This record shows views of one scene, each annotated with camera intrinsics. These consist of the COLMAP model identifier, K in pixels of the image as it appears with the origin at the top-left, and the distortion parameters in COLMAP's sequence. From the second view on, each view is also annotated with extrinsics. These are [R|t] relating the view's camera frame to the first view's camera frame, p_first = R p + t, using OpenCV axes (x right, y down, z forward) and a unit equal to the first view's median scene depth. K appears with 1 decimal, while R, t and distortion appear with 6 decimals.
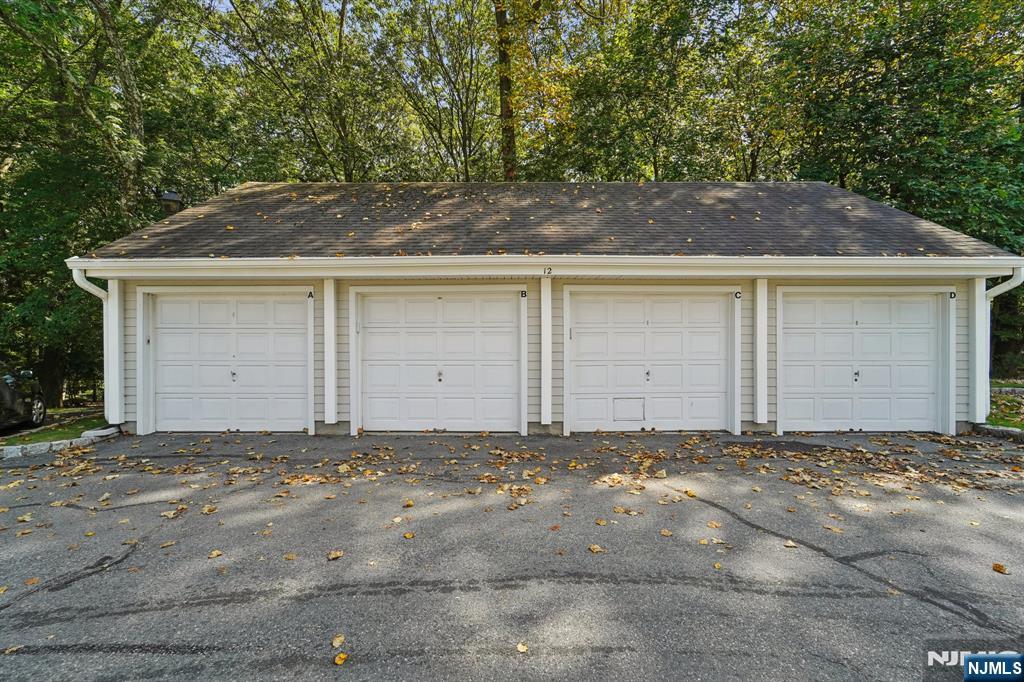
lens RADIAL K [[421.1, 0, 512.0], [0, 421.1, 341.0], [0, 0, 1]] dist [-0.000493, 0.032355]
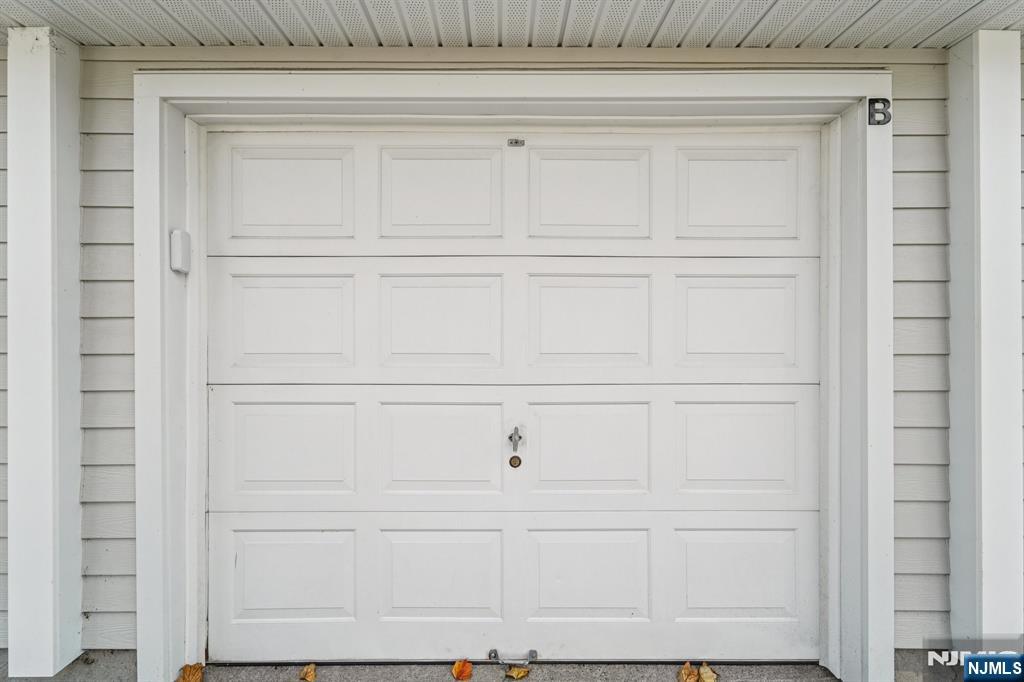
lens RADIAL K [[405.4, 0, 510.7], [0, 405.4, 334.3], [0, 0, 1]] dist [0.001154, 0.000162]
pose [[0.998296, 0.000029, 0.058352, -0.189389], [0.000047, 0.999999, -0.001303, 0.015319], [-0.058352, 0.001304, 0.998295, 0.756776]]
